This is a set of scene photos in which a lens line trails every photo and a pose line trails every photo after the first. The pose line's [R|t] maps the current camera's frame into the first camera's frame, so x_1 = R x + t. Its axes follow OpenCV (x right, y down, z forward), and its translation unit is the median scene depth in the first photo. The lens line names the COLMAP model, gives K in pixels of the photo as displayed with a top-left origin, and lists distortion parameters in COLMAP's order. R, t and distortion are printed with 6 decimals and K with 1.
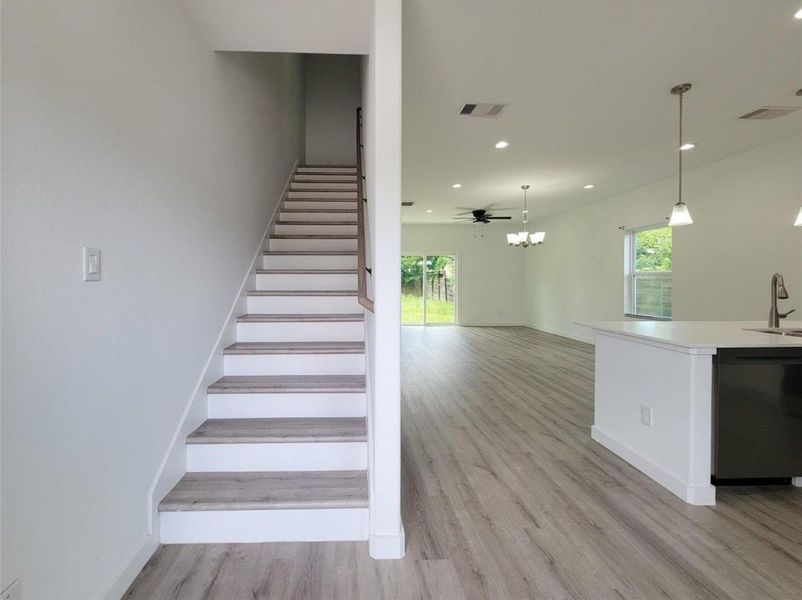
lens RADIAL K [[337.7, 0, 368.5], [0, 337.7, 278.8], [0, 0, 1]] dist [0.000645, 0.000037]
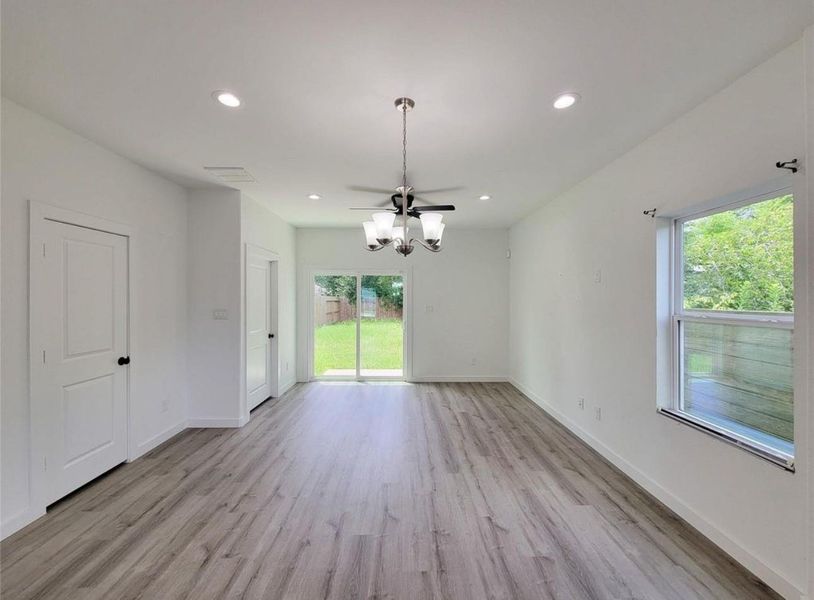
lens RADIAL K [[328.7, 0, 406.6], [0, 328.7, 295.7], [0, 0, 1]] dist [0.002913, -0.003233]
pose [[0.999842, 0.002321, -0.017623, 0.438236], [-0.002425, 0.999980, -0.005887, -0.038260], [0.017609, 0.005929, 0.999827, 0.565629]]
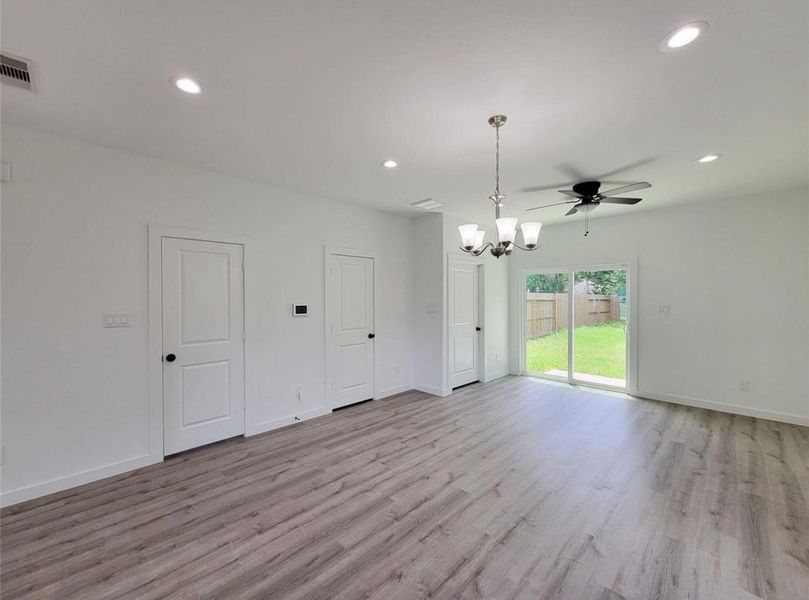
lens RADIAL K [[326.7, 0, 404.1], [0, 326.7, 295.7], [0, 0, 1]] dist [0.002913, -0.003233]
pose [[0.682613, -0.004451, -0.730766, 0.645155], [0.003688, 0.999990, -0.002645, -0.037211], [0.730770, -0.000890, 0.682623, 0.570895]]
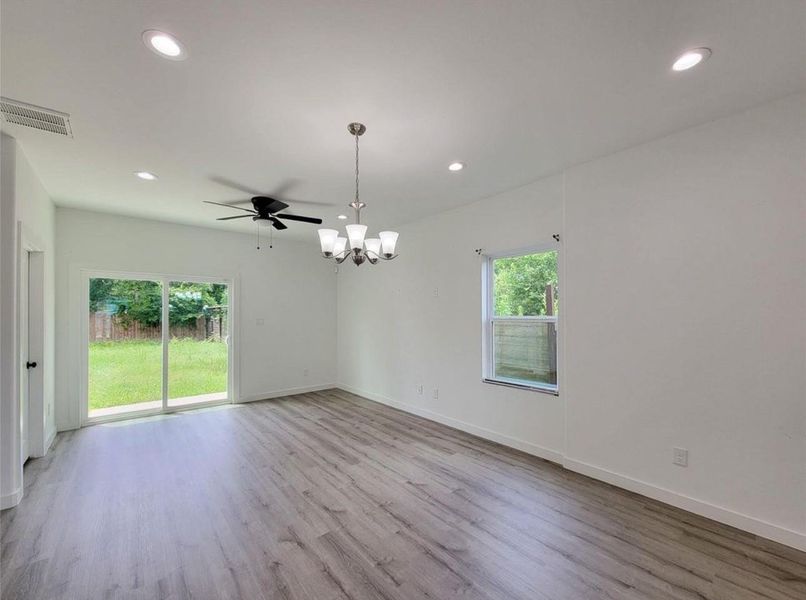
lens RADIAL K [[330.0, 0, 401.6], [0, 330.0, 312.6], [0, 0, 1]] dist [0.000299, -0.000099]
pose [[0.789758, 0.001583, 0.613417, 0.227320], [0.000774, 0.999993, -0.003578, -0.026260], [-0.613418, 0.003300, 0.789751, 0.578902]]
